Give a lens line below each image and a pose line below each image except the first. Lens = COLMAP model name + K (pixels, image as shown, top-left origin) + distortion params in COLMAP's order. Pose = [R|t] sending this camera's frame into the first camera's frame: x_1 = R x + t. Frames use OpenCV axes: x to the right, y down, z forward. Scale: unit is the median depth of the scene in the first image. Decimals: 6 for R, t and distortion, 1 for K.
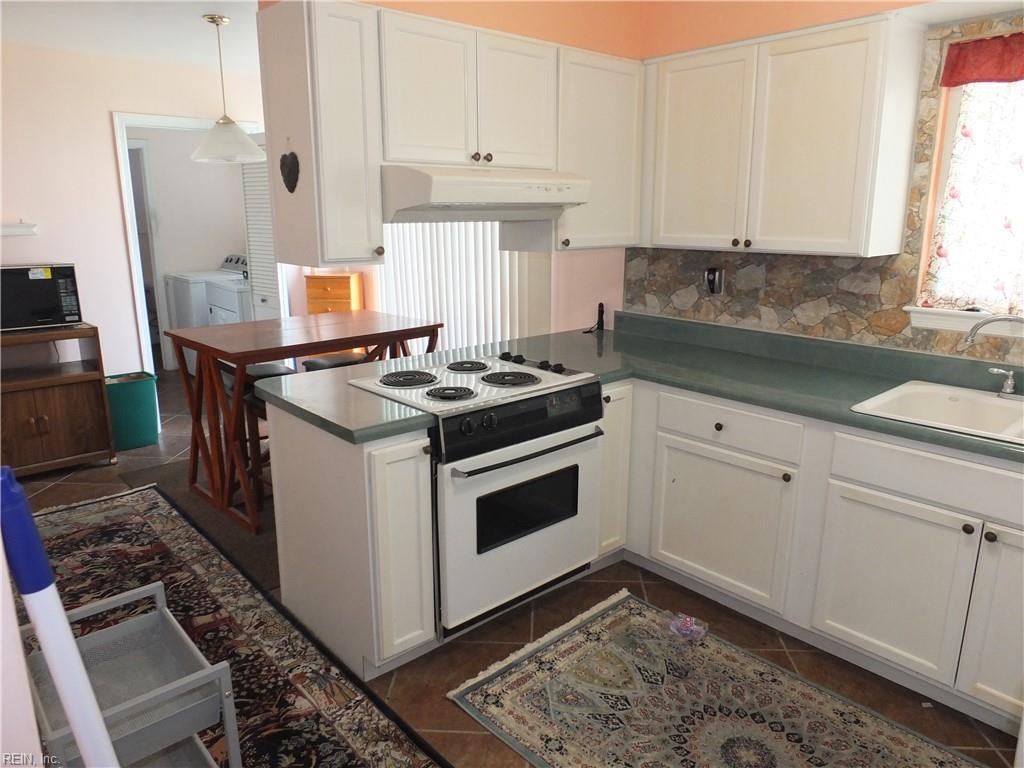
lens RADIAL K [[701.9, 0, 517.0], [0, 701.9, 387.7], [0, 0, 1]] dist [-0.051302, 0.021521]
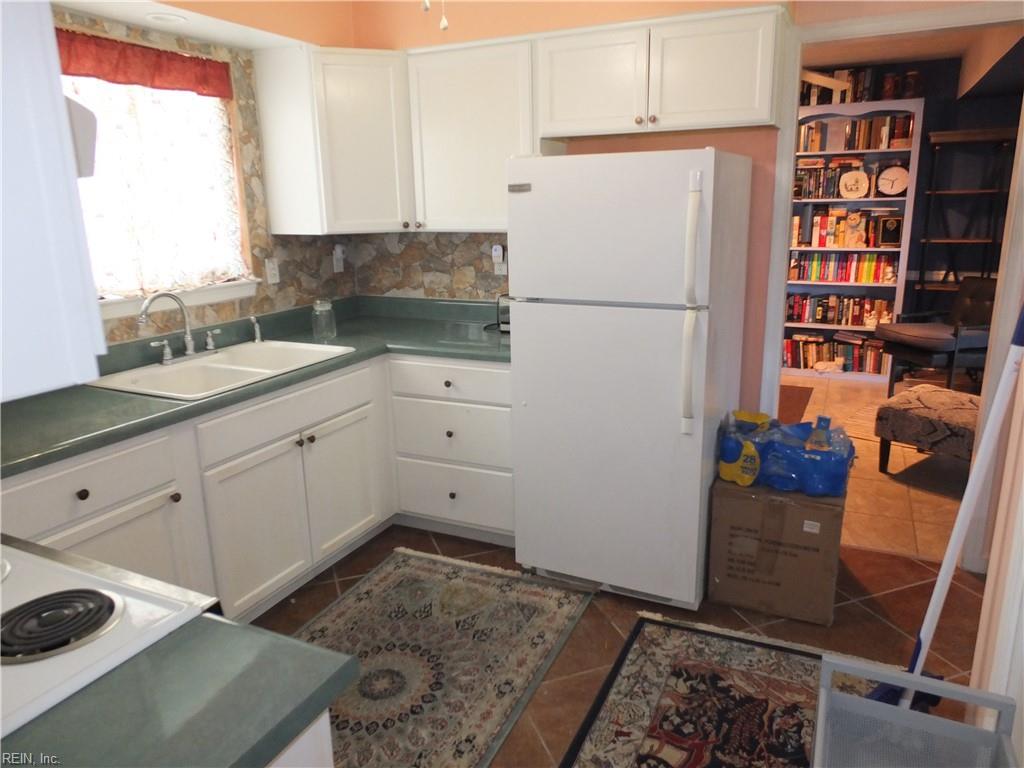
lens RADIAL K [[701.9, 0, 508.1], [0, 701.9, 381.4], [0, 0, 1]] dist [-0.051302, 0.021521]
pose [[-0.374746, -0.223401, 0.899810, -0.646462], [0.233281, 0.916589, 0.324722, -0.236028], [-0.897299, 0.331597, -0.291373, 0.976232]]
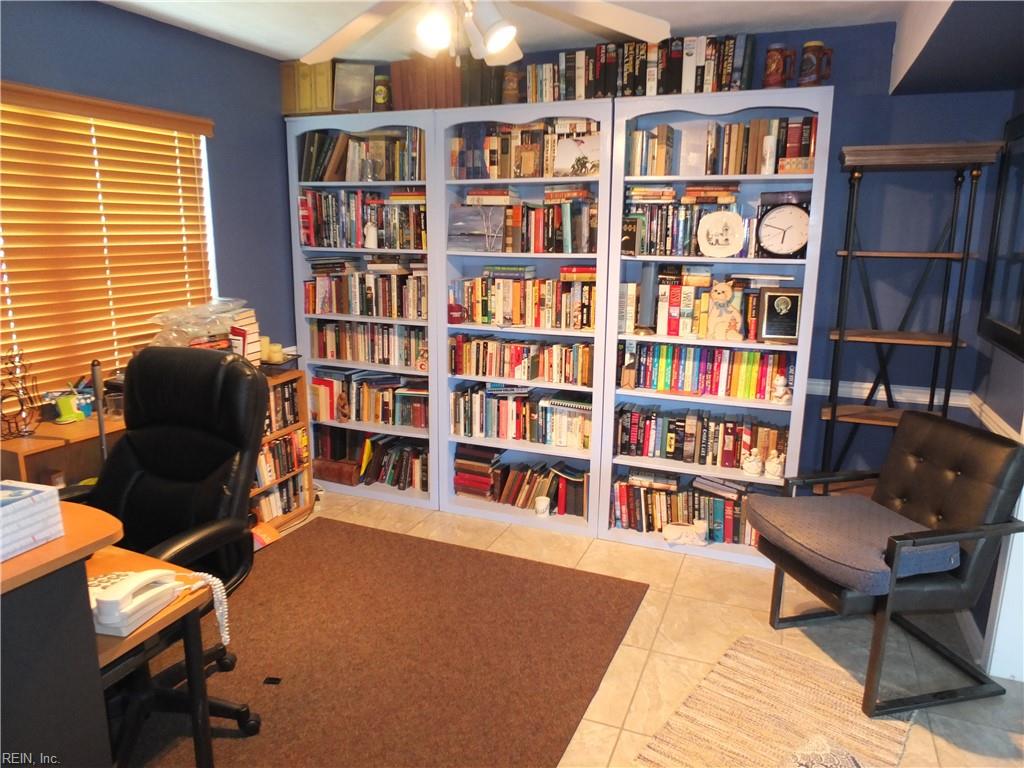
lens RADIAL K [[701.9, 0, 517.4], [0, 701.9, 378.4], [0, 0, 1]] dist [-0.051302, 0.021521]
pose [[-0.452036, -0.193059, 0.870857, -0.398651], [0.189623, 0.933184, 0.305304, -0.172140], [-0.871612, 0.303143, -0.385224, 0.648064]]
